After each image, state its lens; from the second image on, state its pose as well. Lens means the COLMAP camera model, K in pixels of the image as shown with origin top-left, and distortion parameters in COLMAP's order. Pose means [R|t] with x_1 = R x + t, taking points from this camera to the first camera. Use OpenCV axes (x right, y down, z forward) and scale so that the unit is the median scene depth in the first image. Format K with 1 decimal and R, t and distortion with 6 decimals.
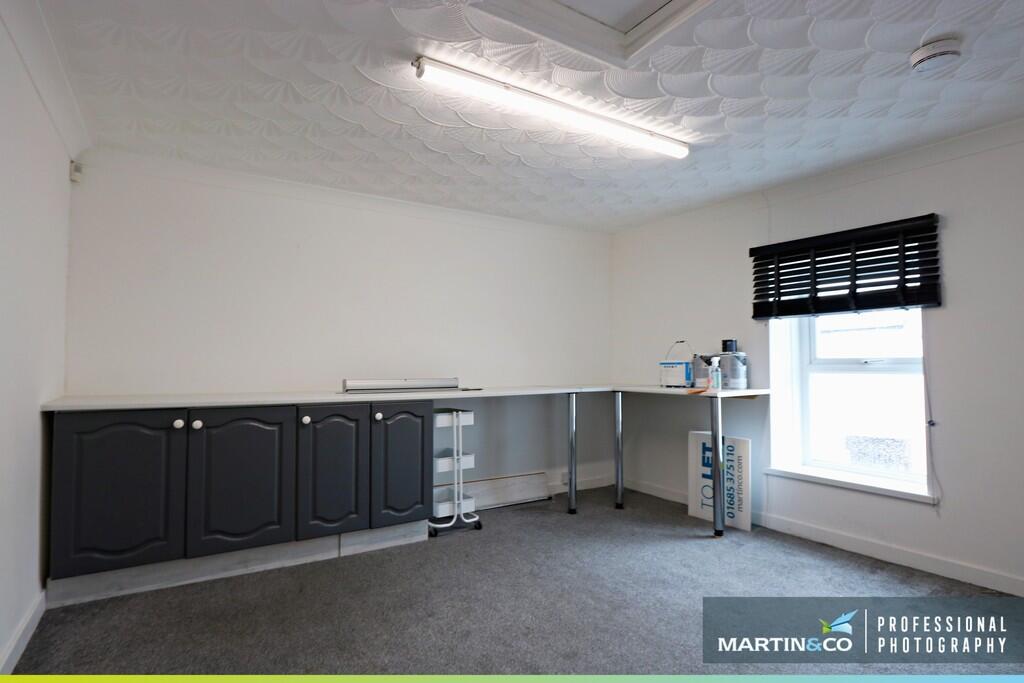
lens RADIAL K [[525.0, 0, 506.7], [0, 525.0, 350.9], [0, 0, 1]] dist [-0.019128, -0.001041]
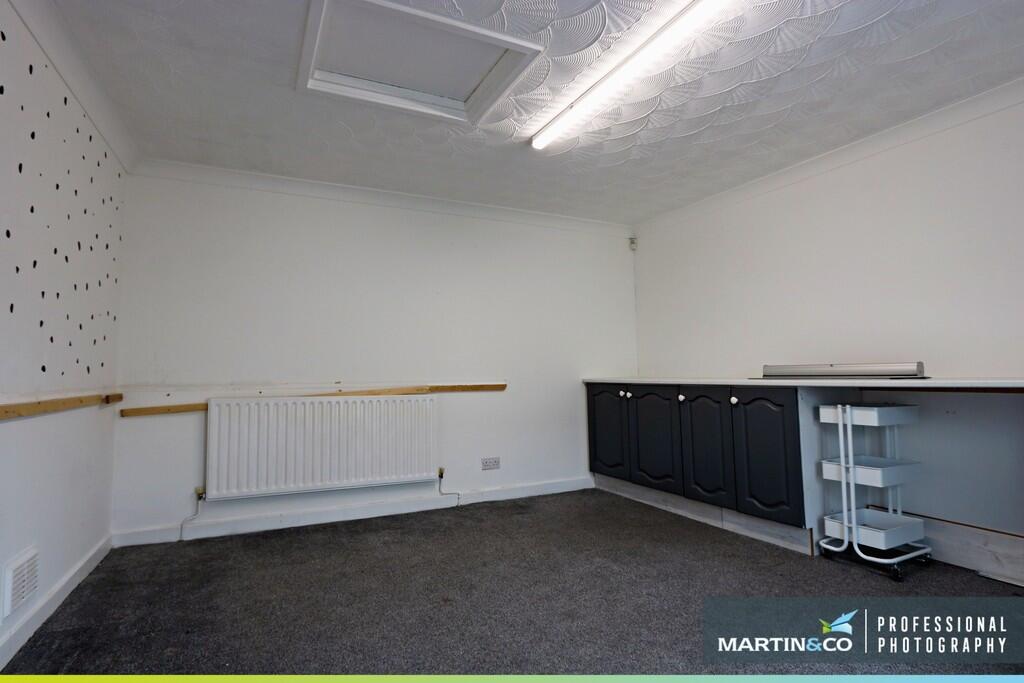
lens RADIAL K [[525.0, 0, 507.4], [0, 525.0, 334.4], [0, 0, 1]] dist [-0.019128, -0.001041]
pose [[-0.104960, -0.069007, -0.992079, 0.785203], [0.050038, 0.995960, -0.074570, 0.049814], [0.993217, -0.057469, -0.101082, 0.657701]]
